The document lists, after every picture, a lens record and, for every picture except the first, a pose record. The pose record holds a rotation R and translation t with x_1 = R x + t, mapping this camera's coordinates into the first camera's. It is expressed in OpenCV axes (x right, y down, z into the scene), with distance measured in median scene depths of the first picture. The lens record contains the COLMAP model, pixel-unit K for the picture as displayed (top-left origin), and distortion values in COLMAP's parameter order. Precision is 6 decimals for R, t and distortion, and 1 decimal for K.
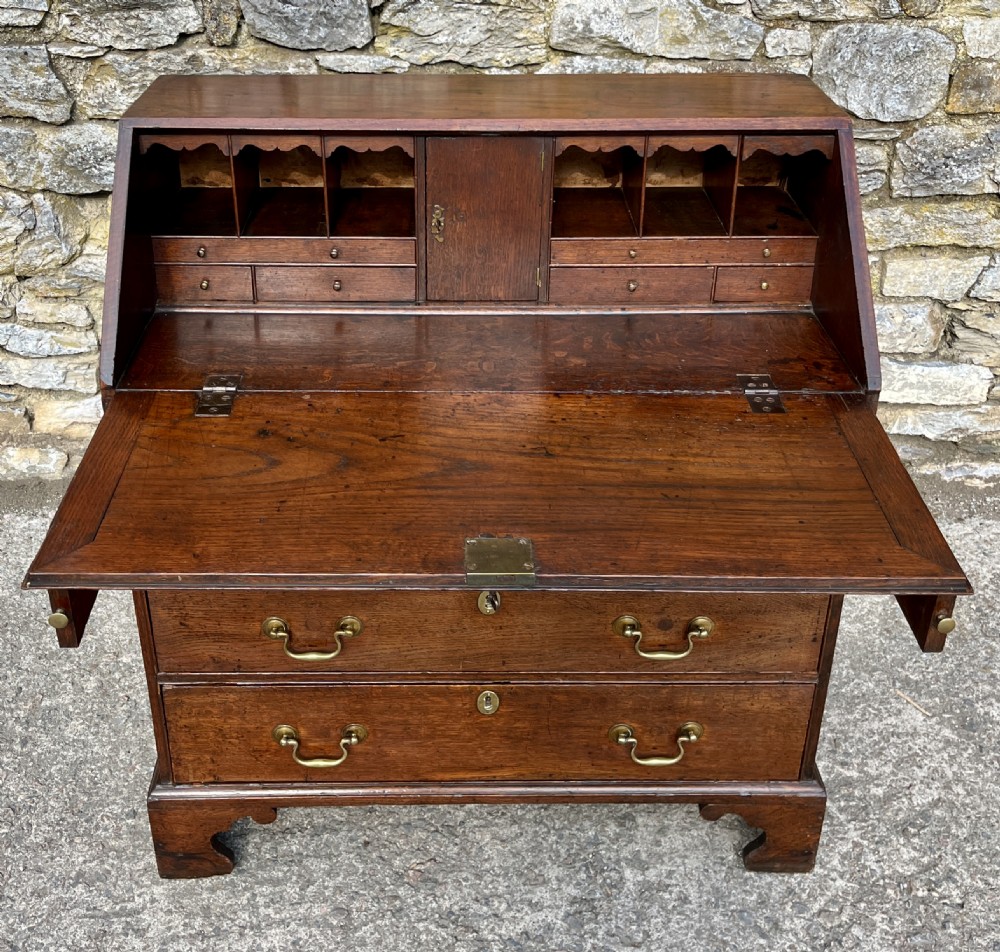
lens RADIAL K [[1183.3, 0, 448.3], [0, 1183.3, 358.3], [0, 0, 1]] dist [0.025249, 0.000000]
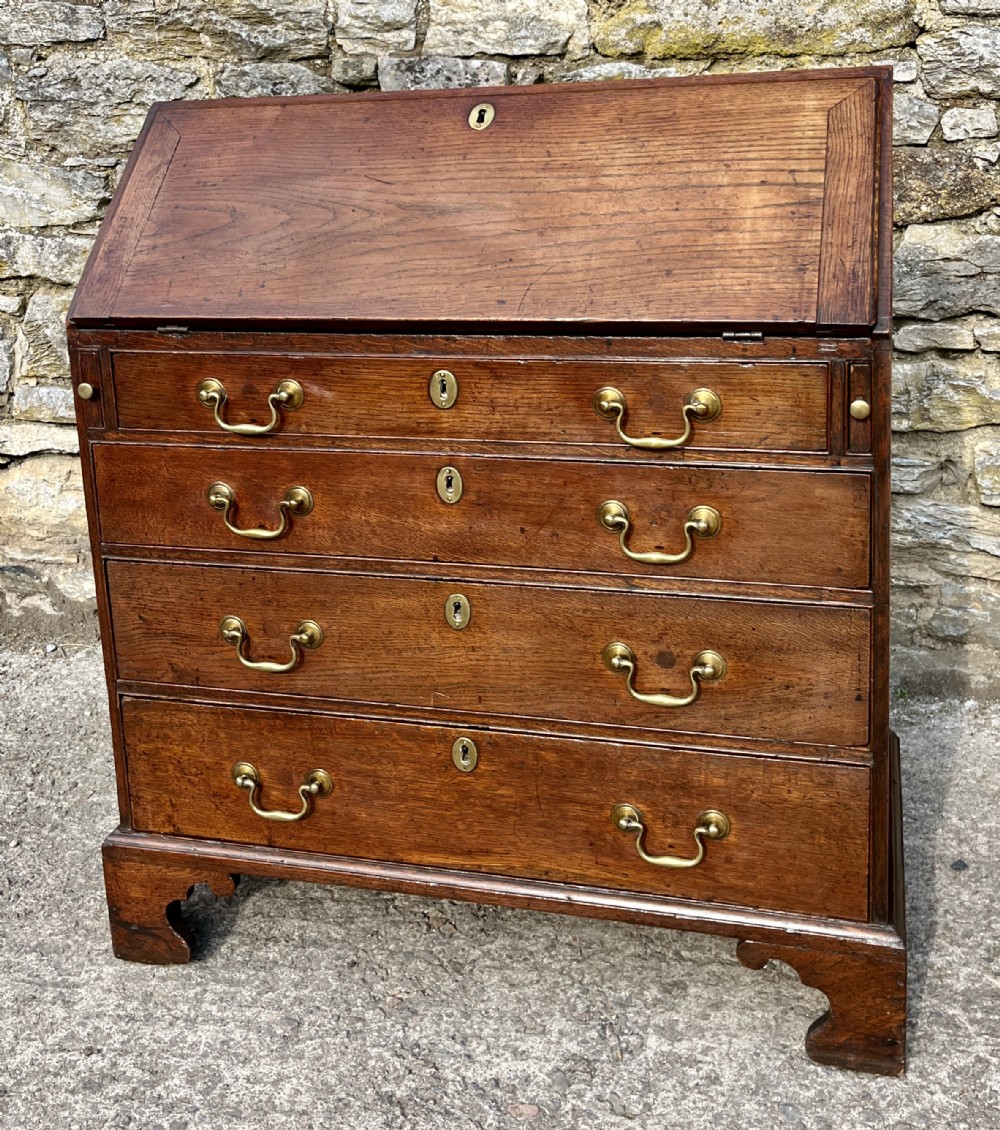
lens RADIAL K [[1289.6, 0, 508.5], [0, 1289.6, 403.8], [0, 0, 1]] dist [0.022254, 0.000000]
pose [[0.959938, 0.021600, -0.279378, 0.283050], [-0.093200, 0.964871, -0.245637, 0.247693], [0.264258, 0.261834, 0.928230, 0.090993]]
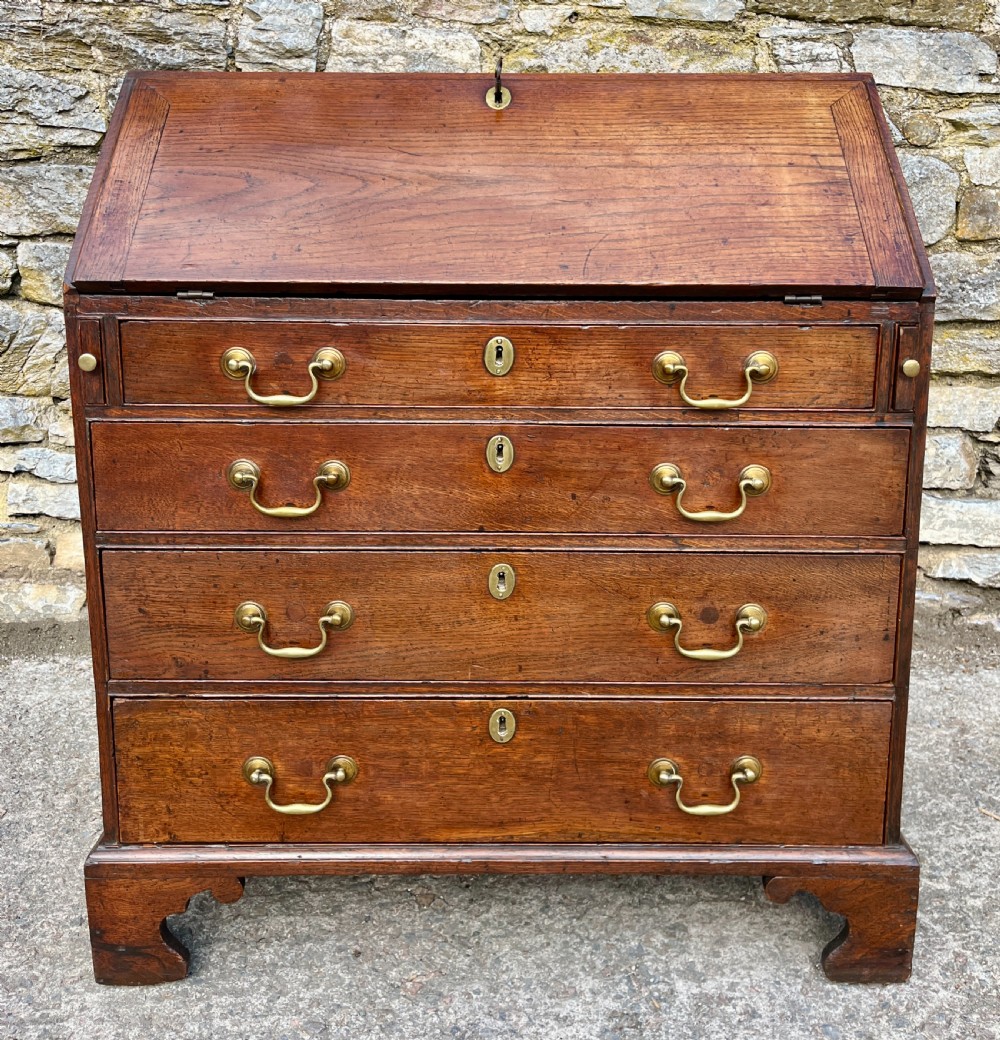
lens RADIAL K [[1031.0, 0, 509.4], [0, 1031.0, 423.2], [0, 0, 1]] dist [0.017507, 0.000000]
pose [[0.999987, 0.004274, -0.002803, 0.036042], [-0.004897, 0.958264, -0.285844, 0.267108], [0.001464, 0.285854, 0.958272, 0.219898]]
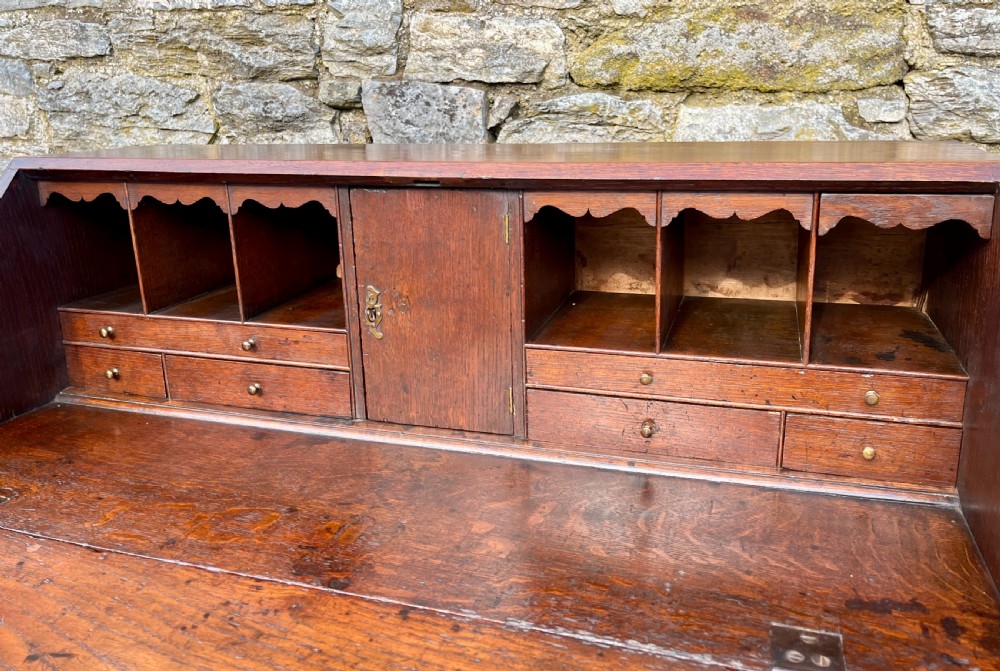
lens RADIAL K [[775.4, 0, 511.2], [0, 775.4, 299.9], [0, 0, 1]] dist [0.048001, -0.060076]
pose [[0.955825, 0.056335, -0.288487, 0.181899], [-0.116382, 0.973784, -0.195446, -0.034099], [0.269914, 0.220387, 0.937324, 0.505352]]
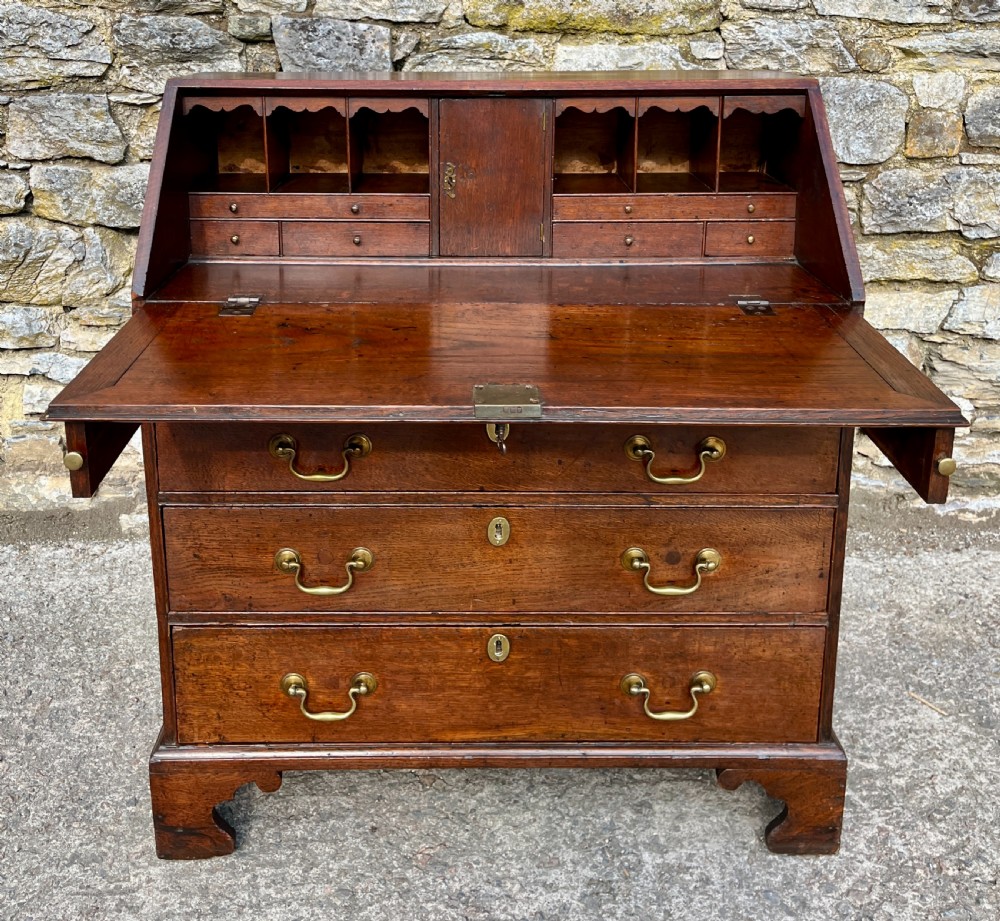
lens RADIAL K [[1086.9, 0, 463.5], [0, 1086.9, 278.9], [0, 0, 1]] dist [0.016020, 0.000000]
pose [[0.999999, 0.000814, -0.001054, 0.004396], [-0.001038, 0.972274, -0.233841, 0.184457], [0.000834, 0.233842, 0.972274, 0.035658]]
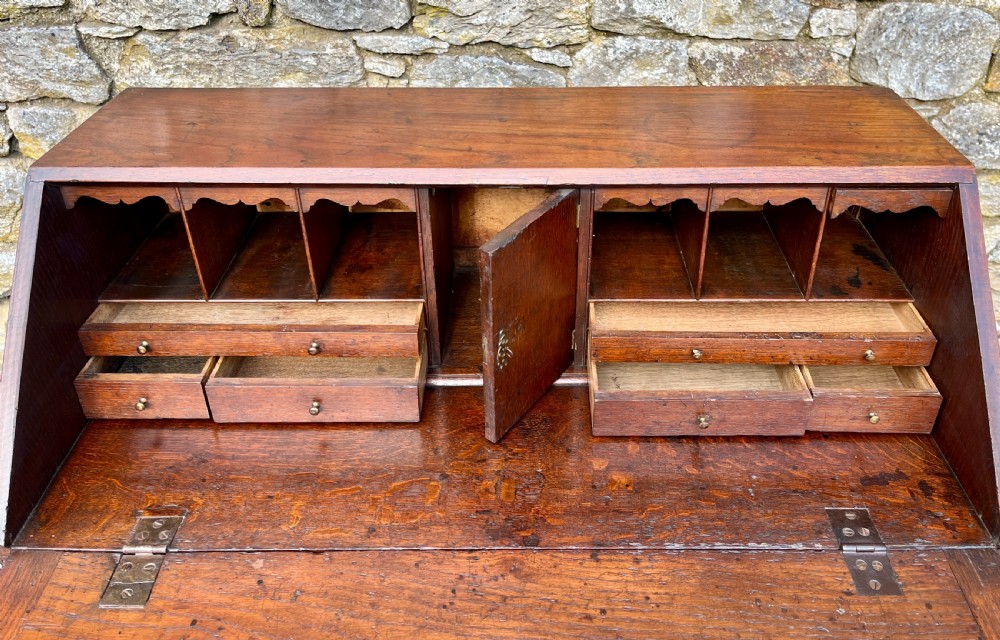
lens RADIAL K [[795.0, 0, 532.4], [0, 795.0, 257.3], [0, 0, 1]] dist [0.047563, -0.058599]
pose [[0.999972, -0.002182, 0.007146, 0.038494], [0.001571, 0.996437, 0.084321, -0.157052], [-0.007305, -0.084307, 0.996413, 0.396508]]
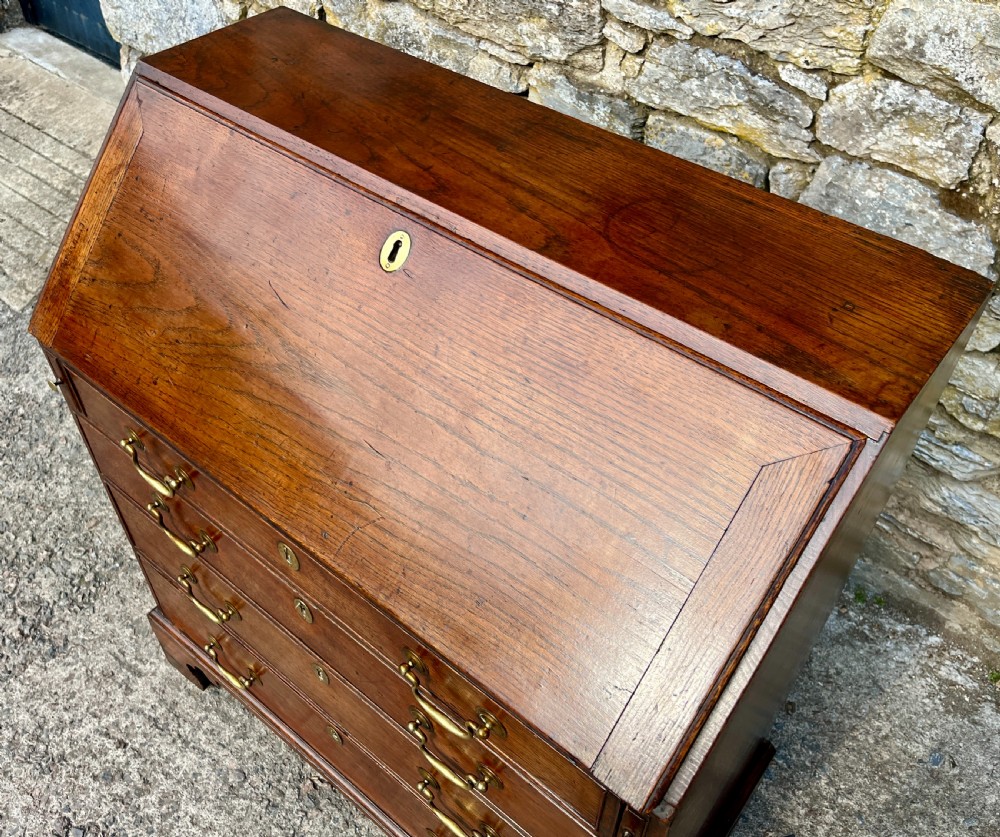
lens RADIAL K [[891.8, 0, 471.6], [0, 891.8, 416.0], [0, 0, 1]] dist [0.062320, -0.087708]
pose [[0.763431, 0.463146, -0.450189, 0.314535], [-0.297621, 0.870849, 0.391208, -0.263072], [0.573233, -0.164674, 0.802675, 0.444408]]
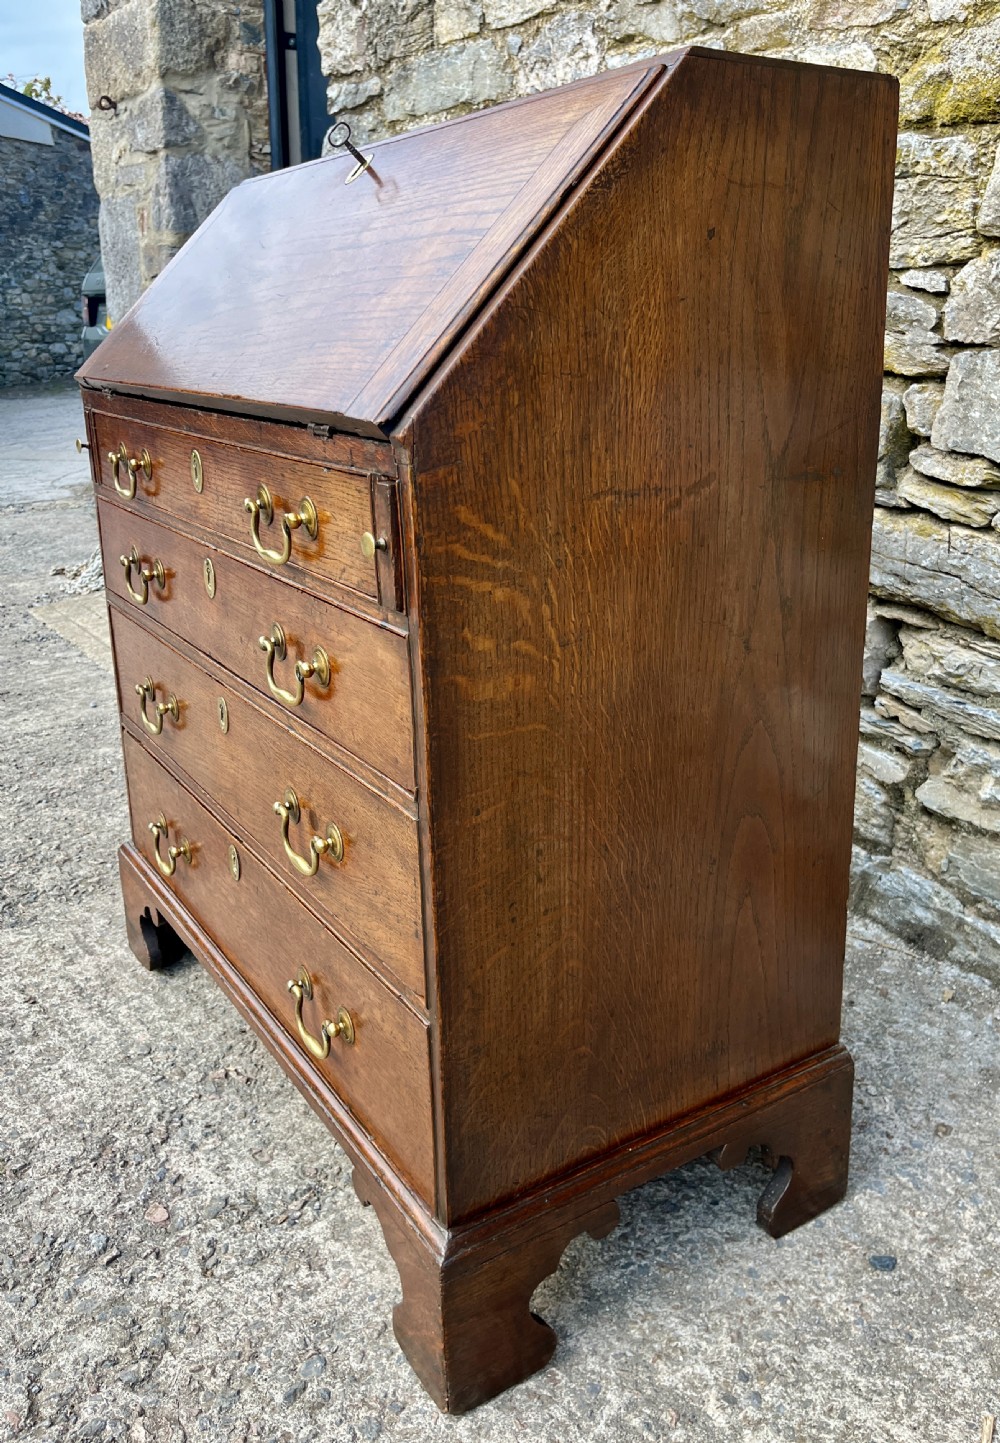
lens RADIAL K [[1166.7, 0, 542.3], [0, 1166.7, 696.1], [0, 0, 1]] dist [0.067397, -0.097221]
pose [[0.547091, 0.246712, -0.799890, 0.687608], [-0.380151, 0.924582, 0.025164, 0.079117], [0.745772, 0.290312, 0.599619, 0.586610]]
